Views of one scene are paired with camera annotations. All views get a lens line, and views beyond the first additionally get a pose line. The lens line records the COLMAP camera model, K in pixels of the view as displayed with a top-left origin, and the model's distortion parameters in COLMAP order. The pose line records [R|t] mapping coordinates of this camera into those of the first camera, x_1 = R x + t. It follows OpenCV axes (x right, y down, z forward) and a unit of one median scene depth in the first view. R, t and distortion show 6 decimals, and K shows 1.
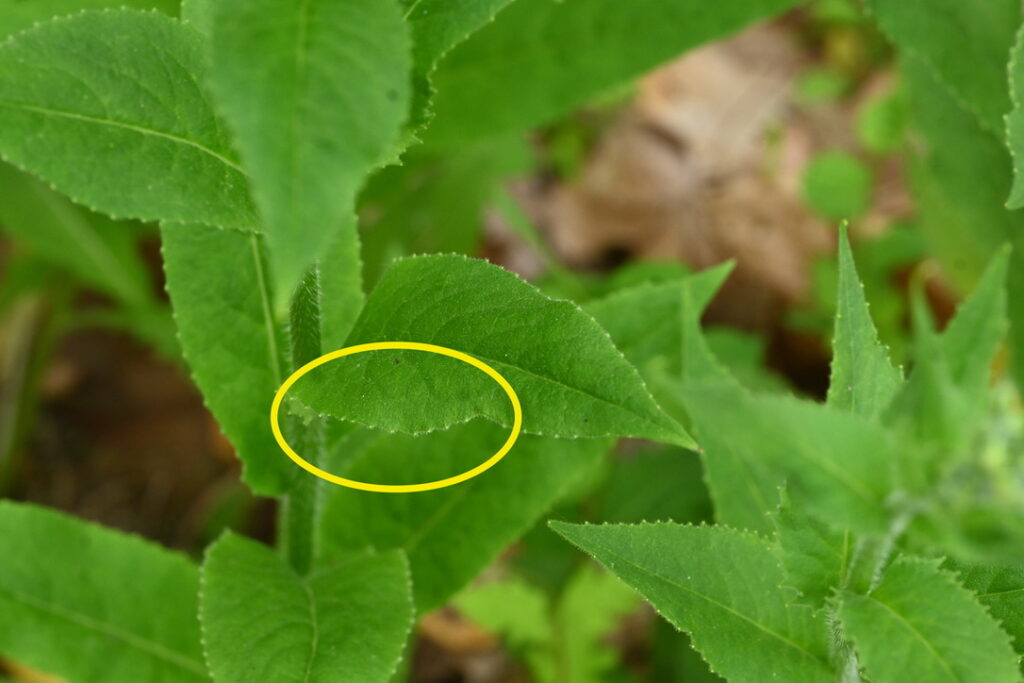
lens RADIAL K [[4652.4, 0, 512.7], [0, 4652.4, 341.6], [0, 0, 1]] dist [0.069676, 0.000000]
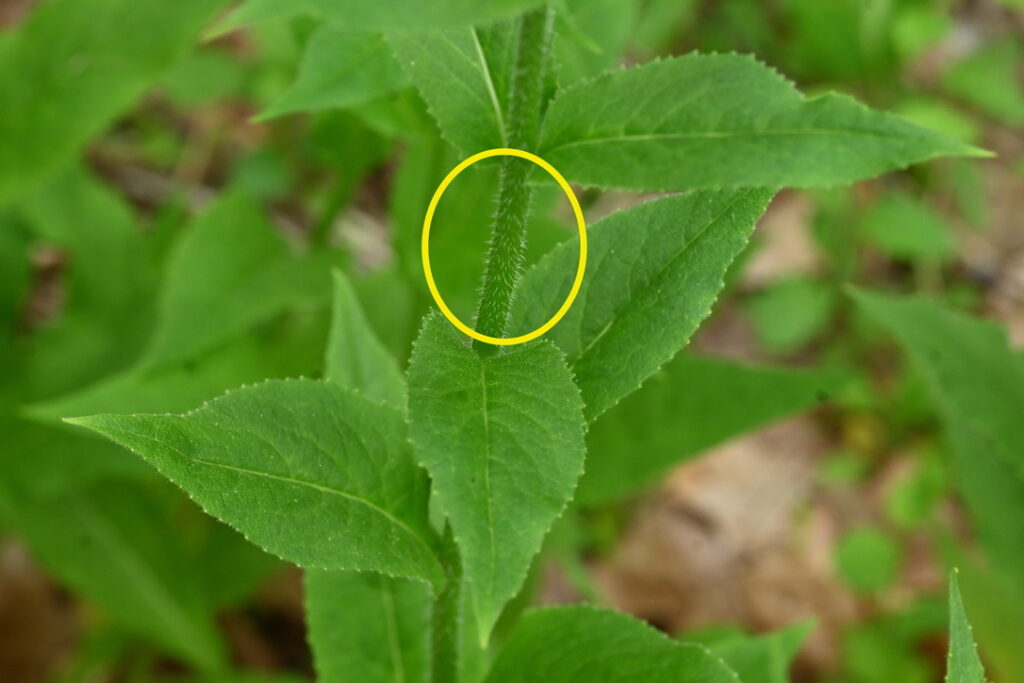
lens RADIAL K [[4652.4, 0, 511.4], [0, 4652.4, 341.5], [0, 0, 1]] dist [0.069676, 0.000000]
pose [[0.999599, -0.000890, 0.028294, -0.065131], [0.003444, 0.995906, -0.090330, 0.019815], [-0.028098, 0.090391, 0.995510, -0.103010]]
